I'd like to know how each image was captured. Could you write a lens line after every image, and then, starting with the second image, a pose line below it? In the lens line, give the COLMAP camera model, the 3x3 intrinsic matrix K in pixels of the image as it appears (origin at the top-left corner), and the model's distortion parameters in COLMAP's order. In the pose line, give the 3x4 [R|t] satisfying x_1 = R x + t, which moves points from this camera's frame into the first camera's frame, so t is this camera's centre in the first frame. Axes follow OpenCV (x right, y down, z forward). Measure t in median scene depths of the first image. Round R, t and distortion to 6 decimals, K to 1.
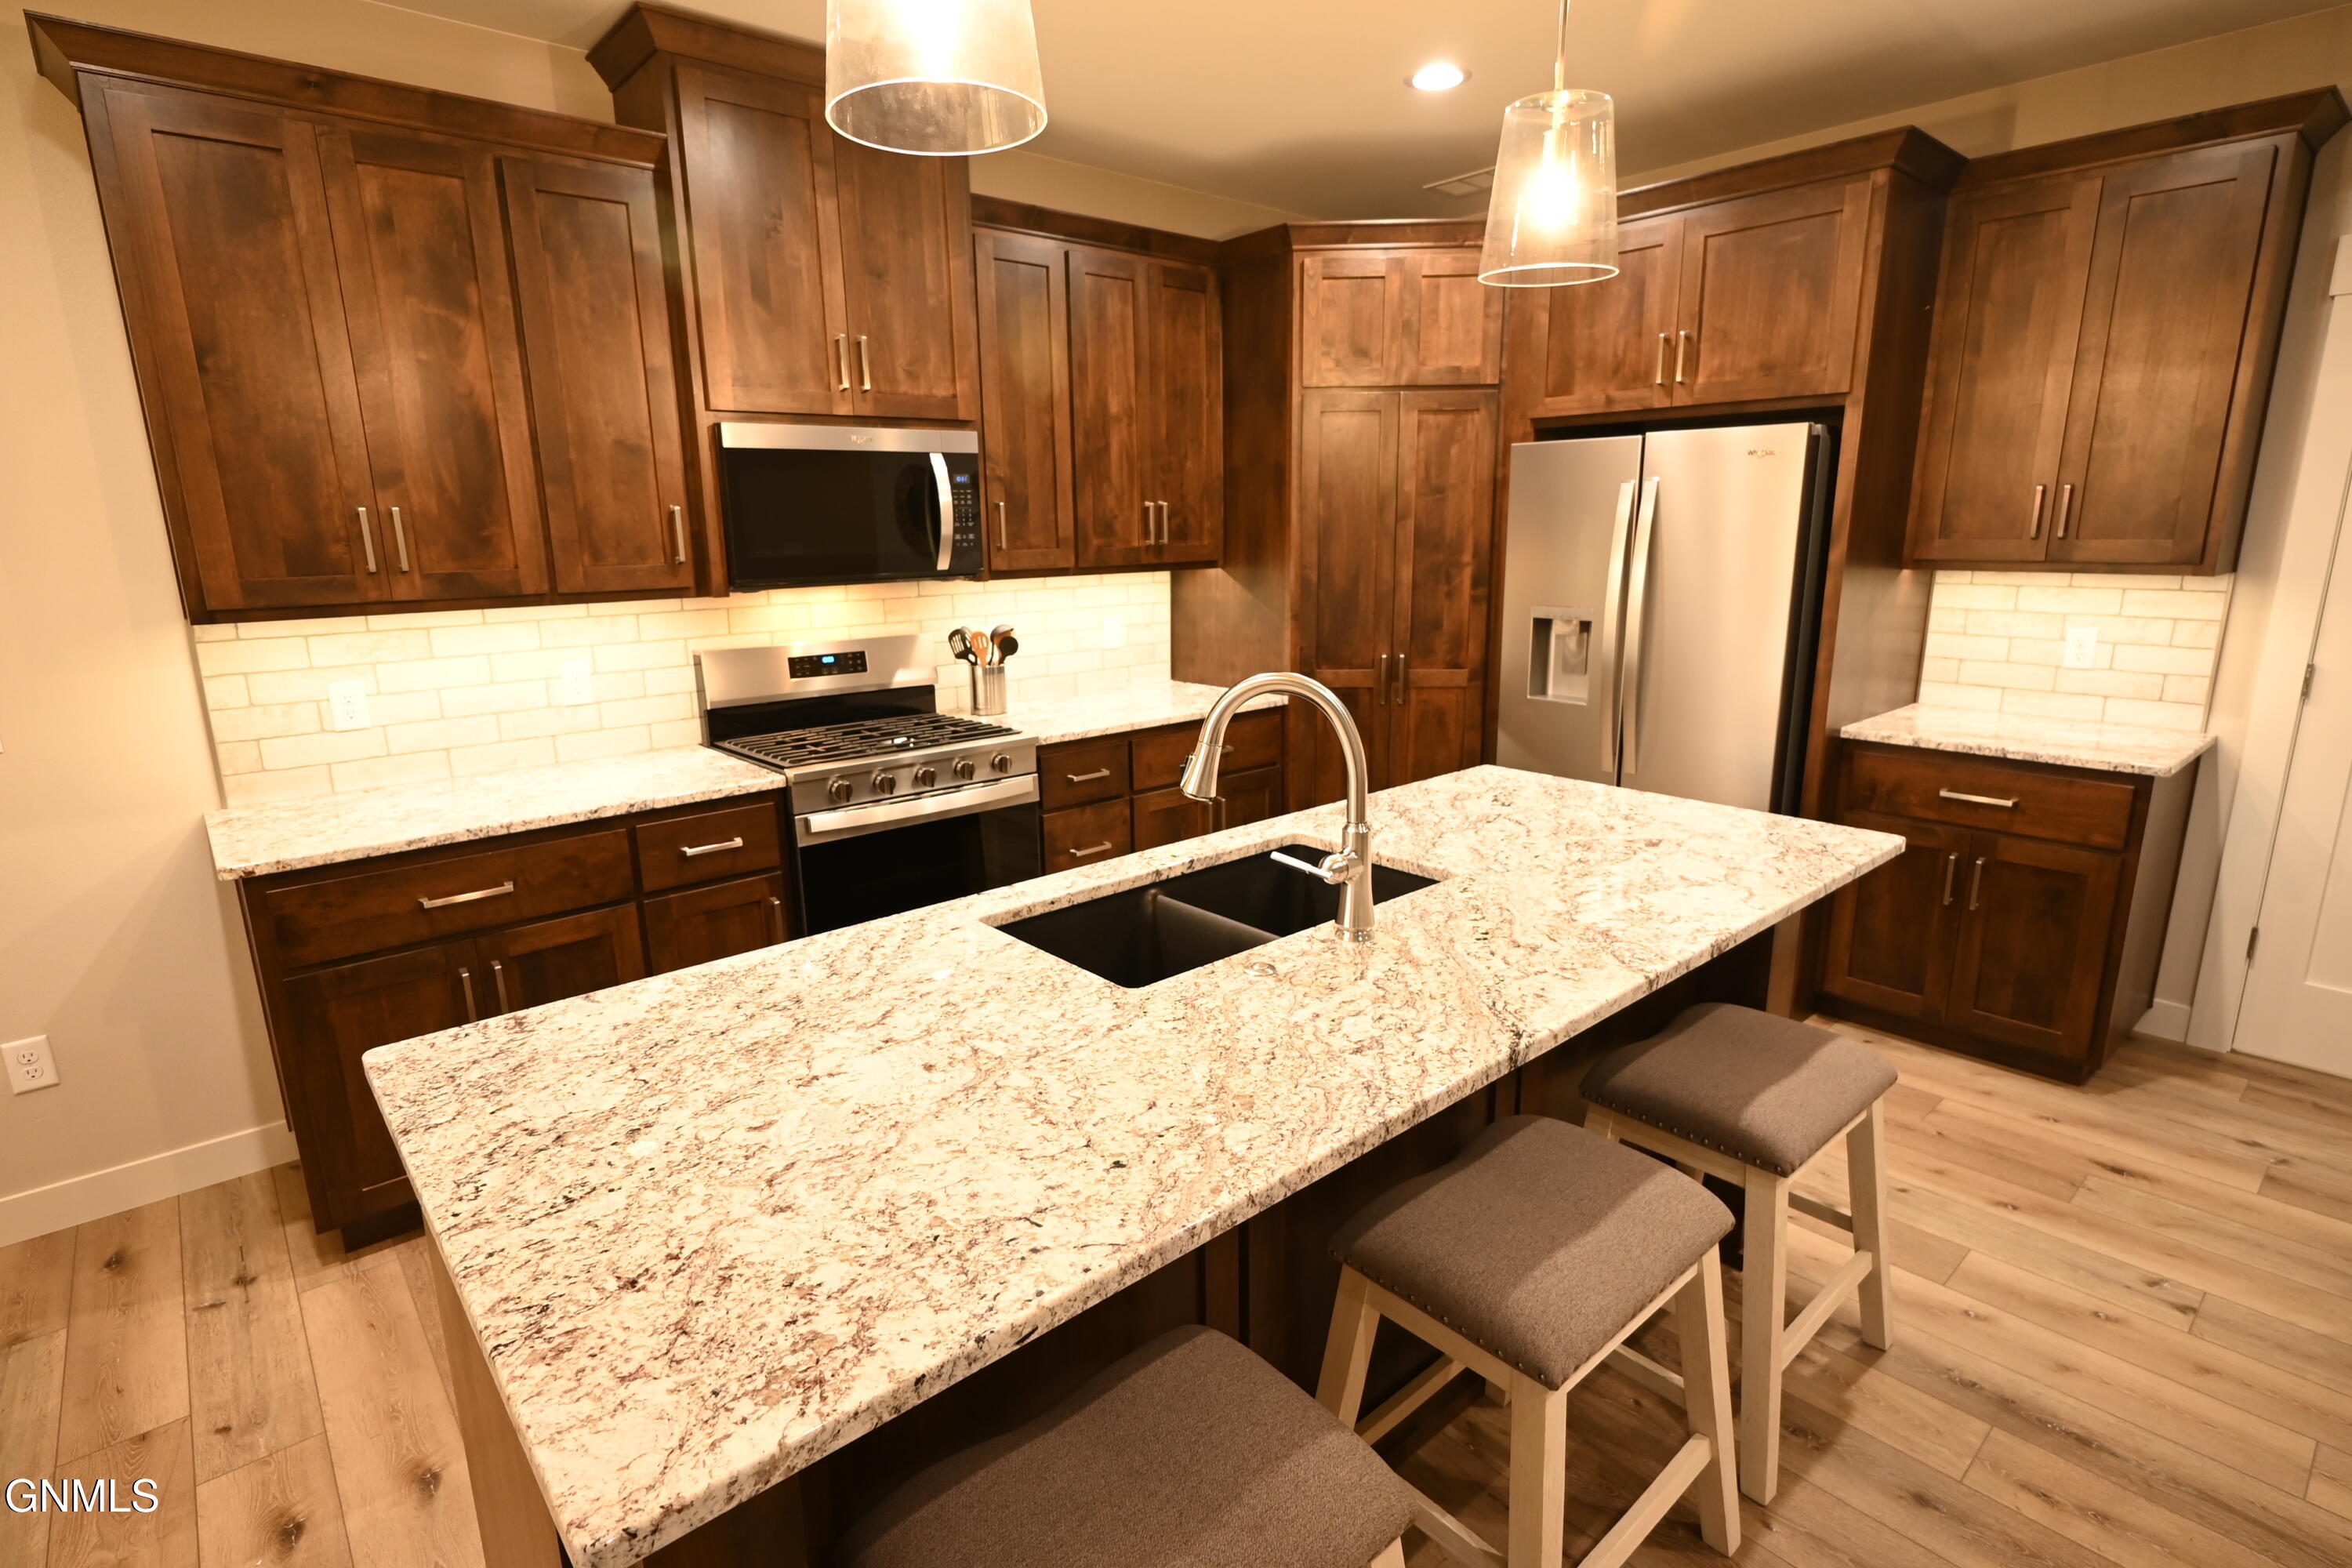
lens RADIAL K [[1158.4, 0, 1176.0], [0, 1158.4, 784.0], [0, 0, 1]] dist [-0.003210, 0.001828]
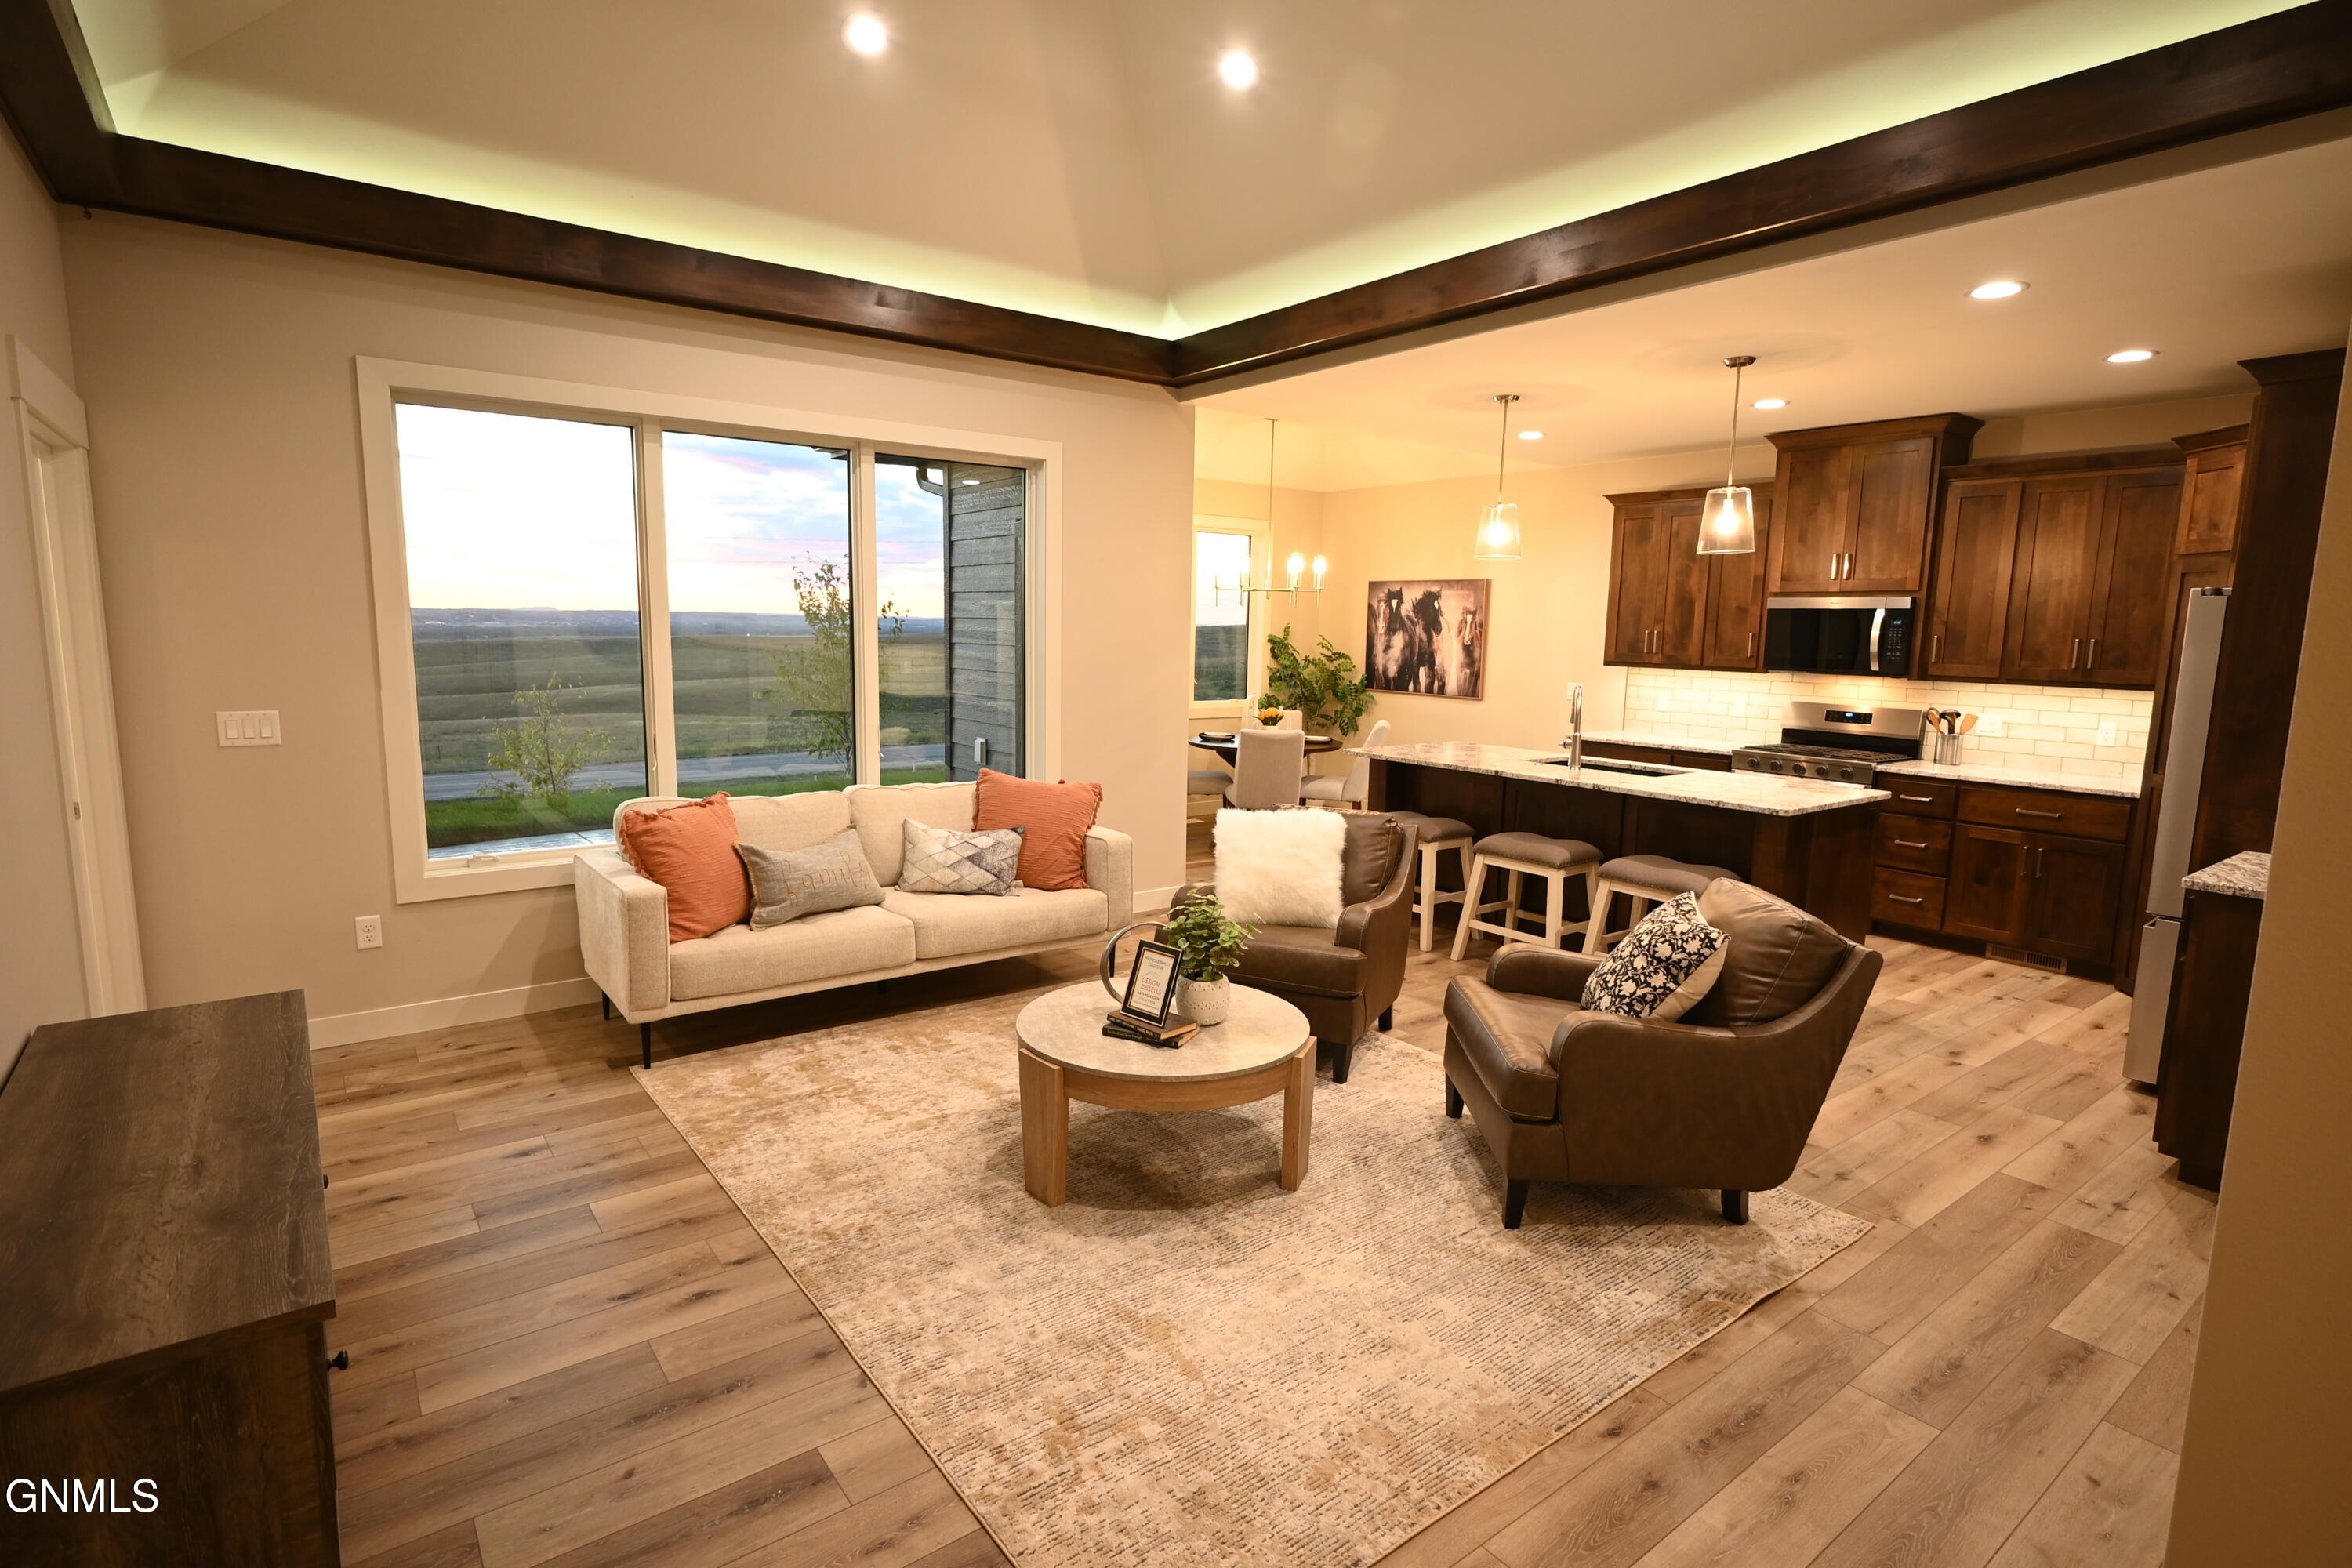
lens RADIAL K [[1158.4, 0, 1176.0], [0, 1158.4, 784.0], [0, 0, 1]] dist [-0.003210, 0.001828]
pose [[-0.078054, 0.145316, -0.986302, 1.999537], [-0.248010, 0.955388, 0.160388, -0.035421], [0.965608, 0.257131, -0.038532, 0.045977]]
